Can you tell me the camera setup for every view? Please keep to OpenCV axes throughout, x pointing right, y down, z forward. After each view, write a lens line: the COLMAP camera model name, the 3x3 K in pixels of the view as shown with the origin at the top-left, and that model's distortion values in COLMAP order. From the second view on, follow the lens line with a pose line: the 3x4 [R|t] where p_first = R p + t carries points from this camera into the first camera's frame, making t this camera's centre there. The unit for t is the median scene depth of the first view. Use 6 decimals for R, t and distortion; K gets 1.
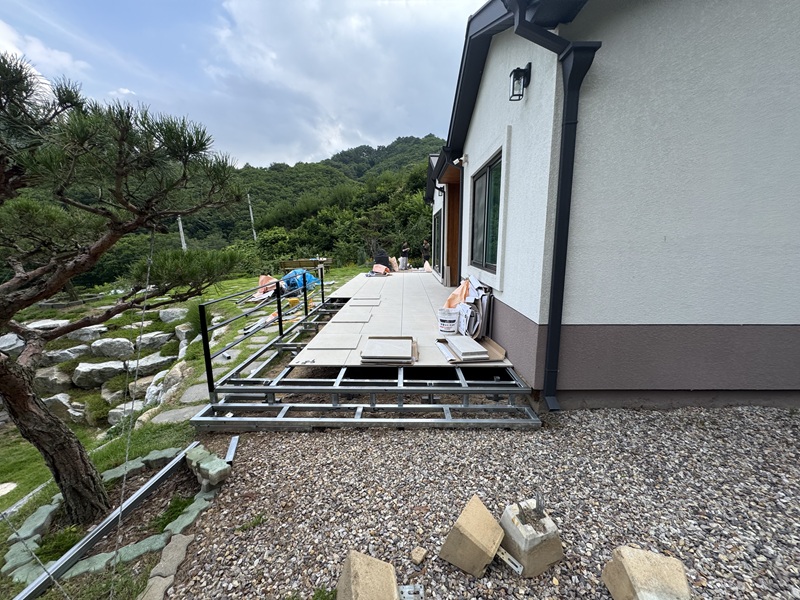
lens RADIAL K [[320.1, 0, 403.5], [0, 320.1, 302.6], [0, 0, 1]] dist [-0.001259, -0.000182]
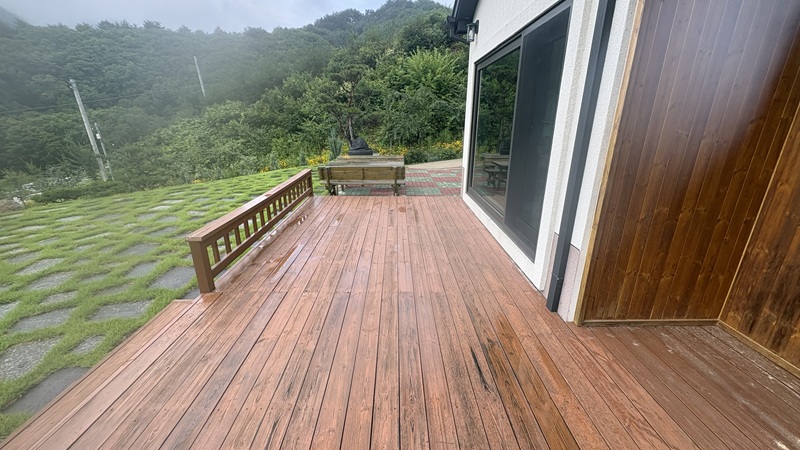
lens RADIAL K [[316.8, 0, 400.0], [0, 316.8, 225.0], [0, 0, 1]] dist [0.001366, 0.000164]
pose [[0.999842, -0.001839, 0.017672, -0.003335], [-0.000530, 0.991103, 0.133099, -0.040965], [-0.017759, -0.133087, 0.990945, 0.190823]]
